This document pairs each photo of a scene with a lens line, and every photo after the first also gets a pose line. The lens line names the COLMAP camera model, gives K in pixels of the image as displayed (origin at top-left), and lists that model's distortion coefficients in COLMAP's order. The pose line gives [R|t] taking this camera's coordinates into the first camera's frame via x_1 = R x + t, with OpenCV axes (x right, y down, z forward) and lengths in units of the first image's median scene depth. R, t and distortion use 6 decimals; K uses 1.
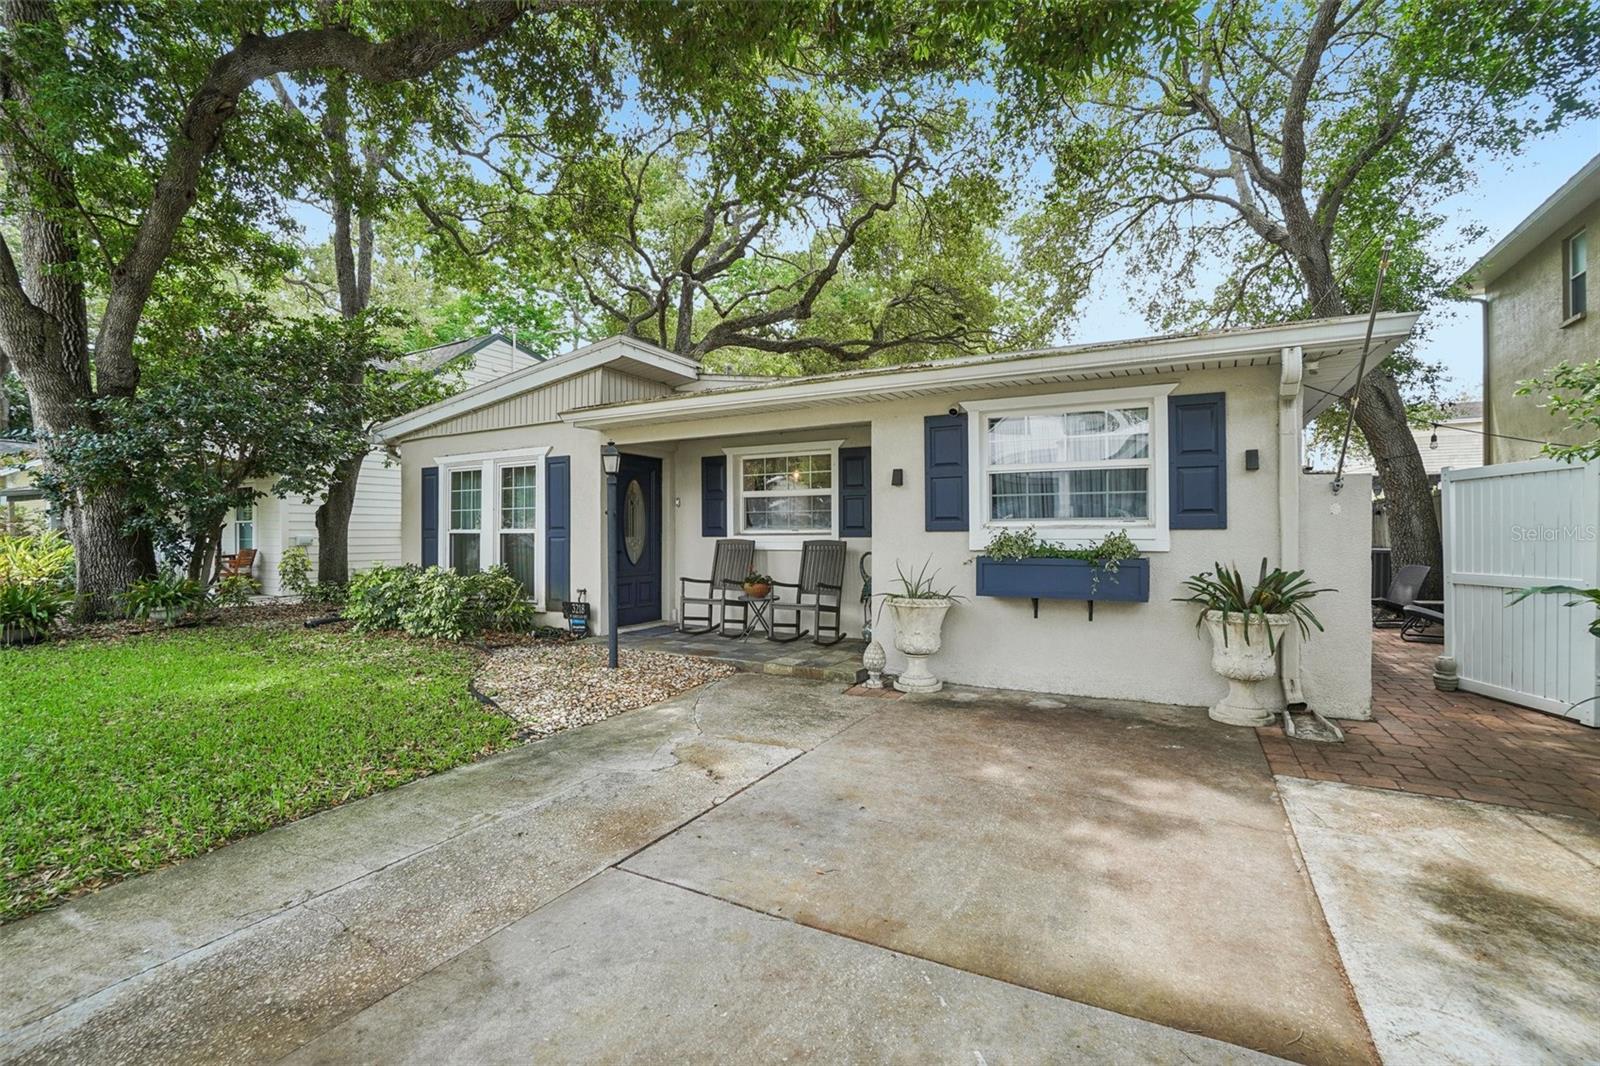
lens RADIAL K [[712.0, 0, 800.8], [0, 712.0, 533.7], [0, 0, 1]] dist [-0.001558, -0.000199]
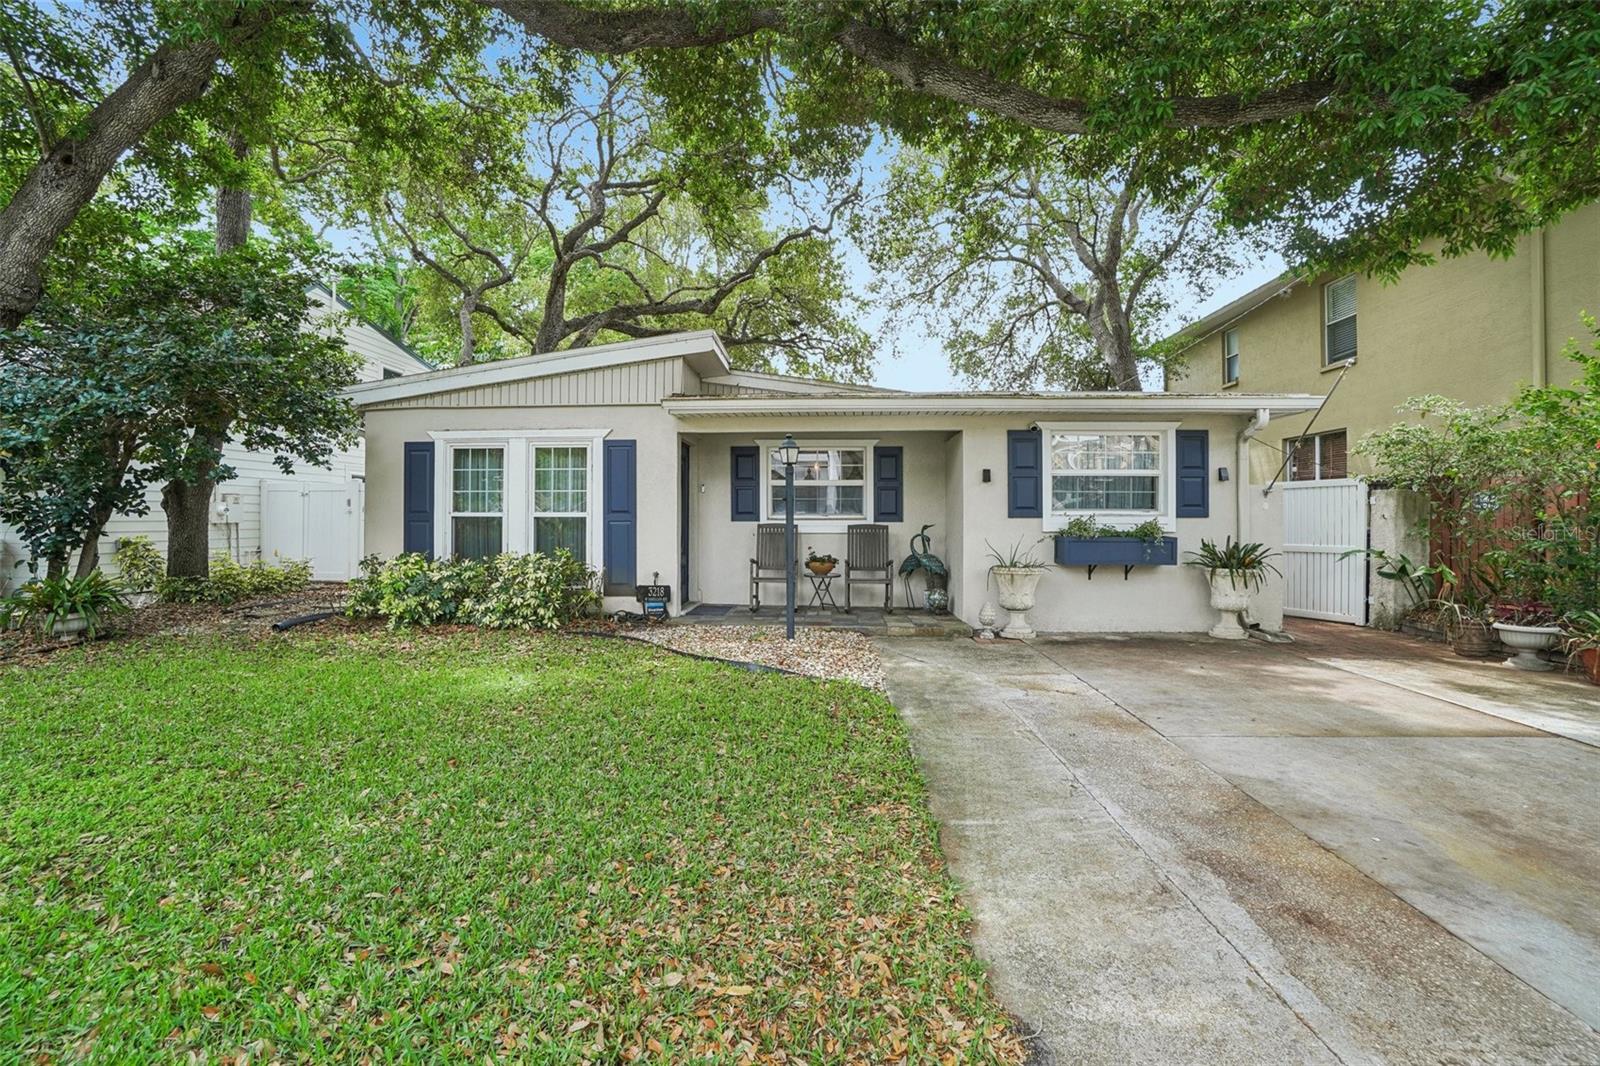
lens RADIAL K [[705.5, 0, 804.0], [0, 705.5, 515.2], [0, 0, 1]] dist [-0.009502, 0.000024]
pose [[0.896607, 0.006414, 0.442780, -0.571786], [-0.004363, 0.999975, -0.005650, 0.000910], [-0.442805, 0.003135, 0.896613, 0.002666]]
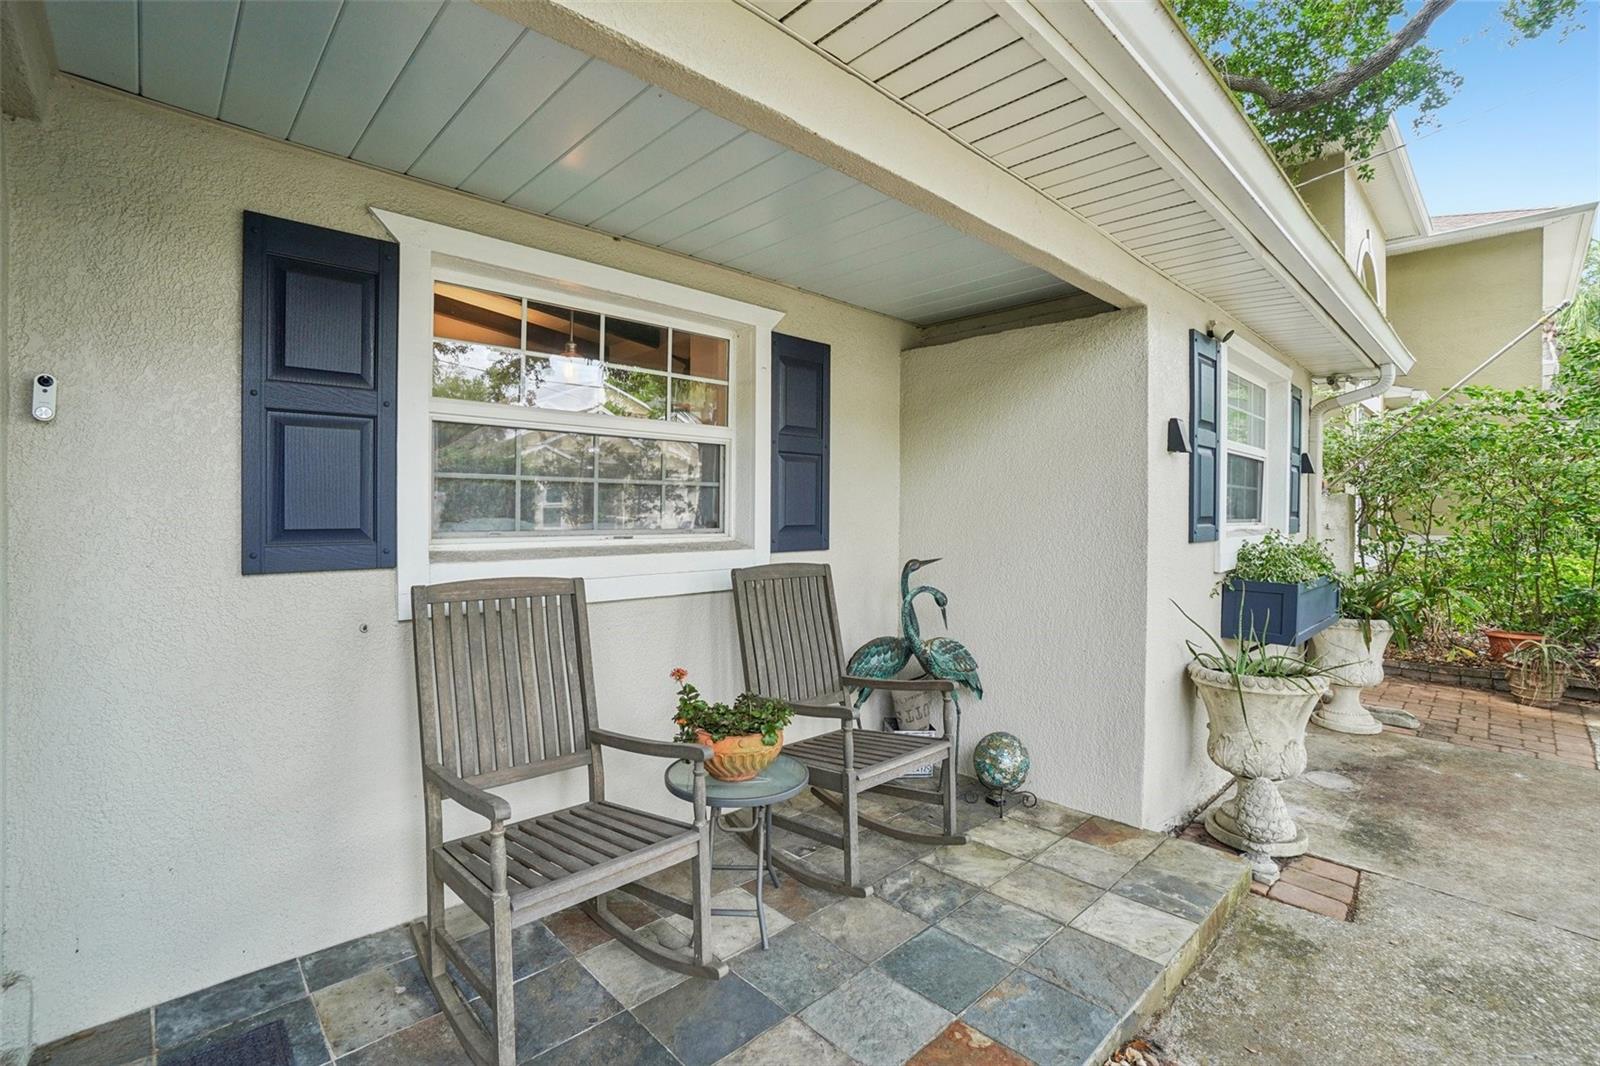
lens RADIAL K [[705.5, 0, 804.0], [0, 705.5, 515.2], [0, 0, 1]] dist [-0.009502, 0.000024]
pose [[0.307946, -0.003500, 0.951397, -0.326955], [-0.004666, 0.999976, 0.005189, -0.019067], [-0.951392, -0.006037, 0.307922, 0.860985]]
